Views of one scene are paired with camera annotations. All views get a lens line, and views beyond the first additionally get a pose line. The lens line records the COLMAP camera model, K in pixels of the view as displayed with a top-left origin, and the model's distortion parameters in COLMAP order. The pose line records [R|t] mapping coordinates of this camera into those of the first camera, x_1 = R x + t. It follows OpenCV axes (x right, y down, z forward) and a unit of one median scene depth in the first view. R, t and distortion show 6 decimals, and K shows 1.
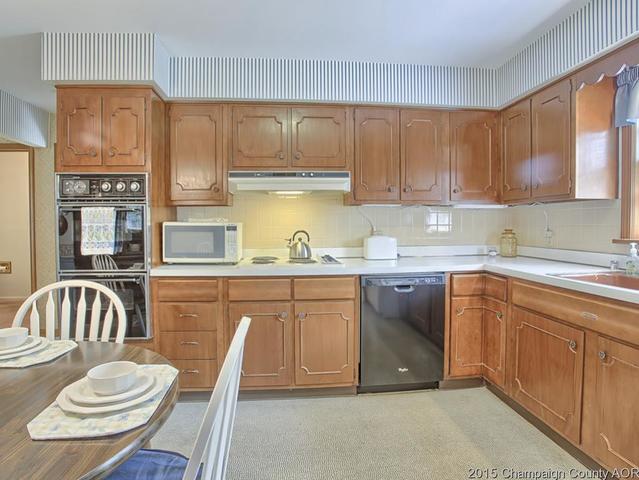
lens RADIAL K [[391.9, 0, 318.1], [0, 391.9, 234.8], [0, 0, 1]] dist [-0.063322, 0.007283]
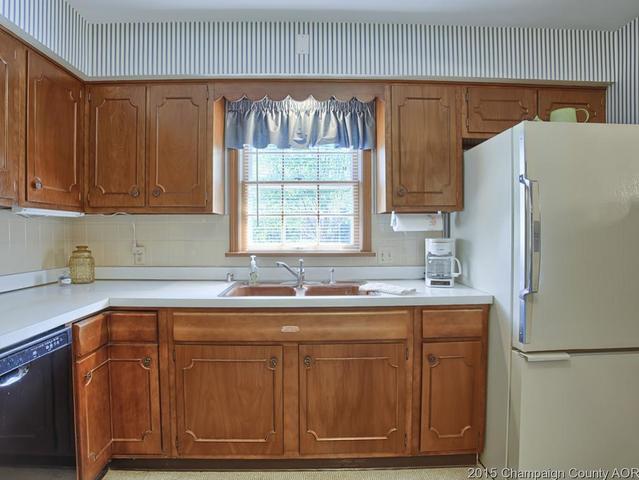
lens RADIAL K [[348.3, 0, 319.5], [0, 348.3, 244.2], [0, 0, 1]] dist [-0.049530, 0.001400]
pose [[0.053636, -0.024368, 0.998263, -0.156064], [0.020596, 0.999517, 0.023292, -0.026726], [-0.998348, 0.019311, 0.054112, 0.592009]]
